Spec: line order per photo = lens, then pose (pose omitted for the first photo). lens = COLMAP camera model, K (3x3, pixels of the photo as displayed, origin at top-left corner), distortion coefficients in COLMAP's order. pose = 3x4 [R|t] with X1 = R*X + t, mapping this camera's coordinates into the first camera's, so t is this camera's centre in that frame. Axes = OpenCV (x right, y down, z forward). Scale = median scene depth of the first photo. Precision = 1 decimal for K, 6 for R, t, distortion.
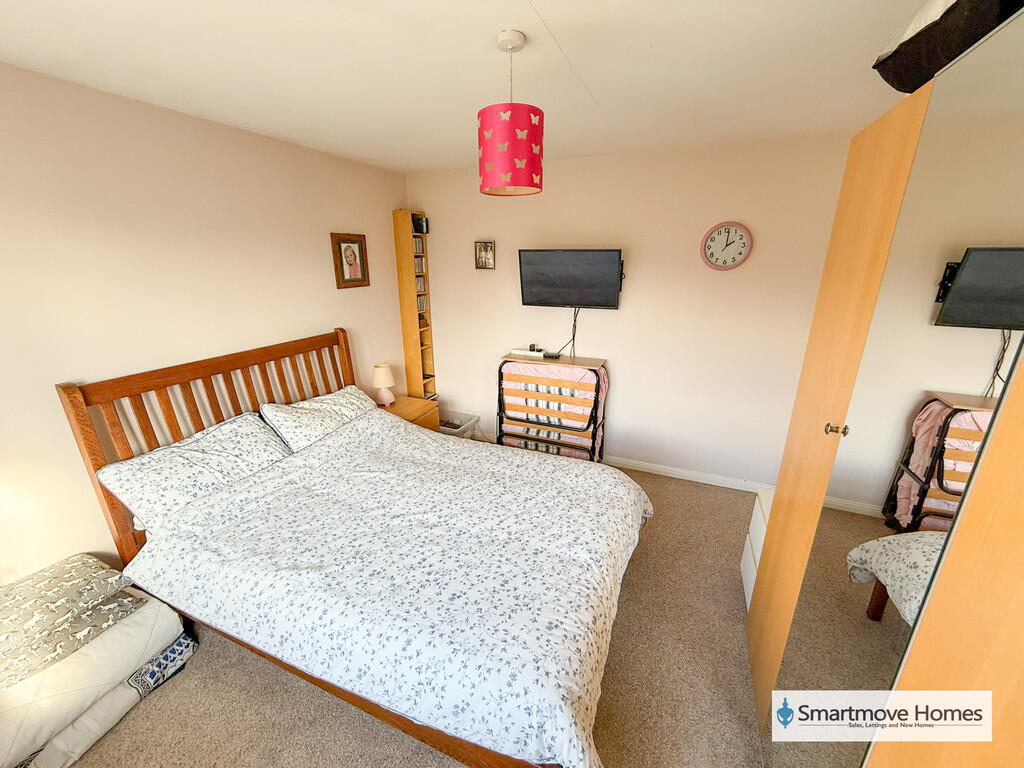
lens RADIAL K [[409.6, 0, 511.0], [0, 409.6, 384.5], [0, 0, 1]] dist [-0.000478, -0.000308]
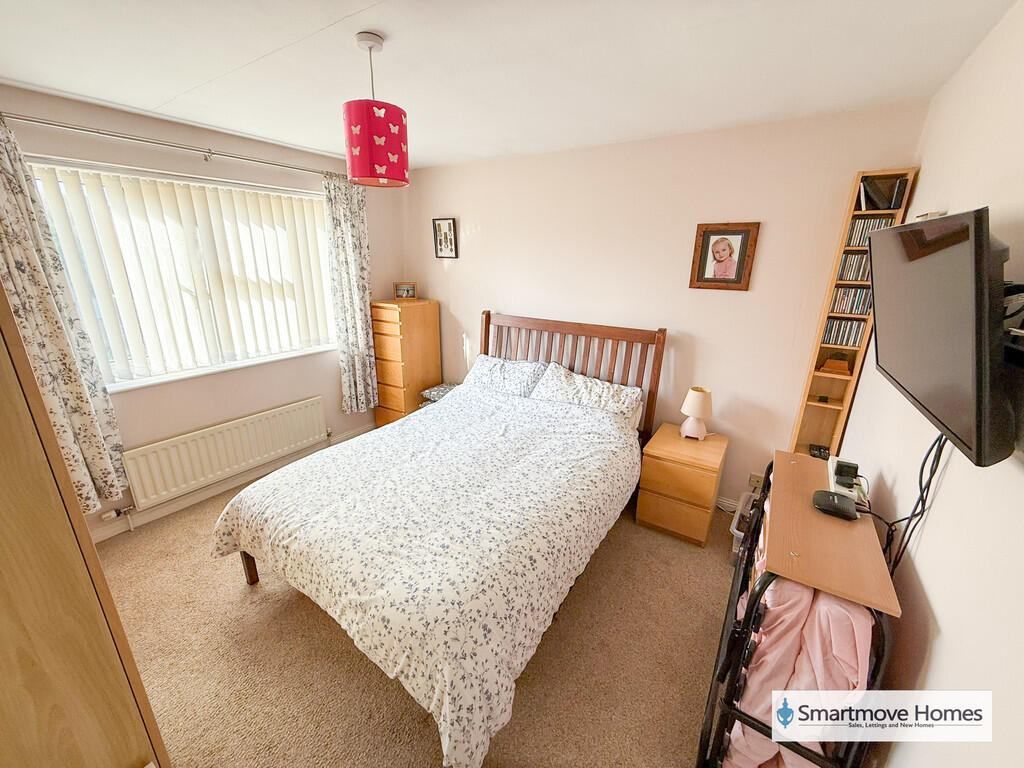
lens RADIAL K [[409.6, 0, 509.9], [0, 409.6, 383.2], [0, 0, 1]] dist [-0.000478, -0.000308]
pose [[-0.186158, 0.290242, -0.938672, 0.560602], [-0.302166, 0.892157, 0.335785, -0.239256], [0.934902, 0.346143, -0.078381, 0.809907]]
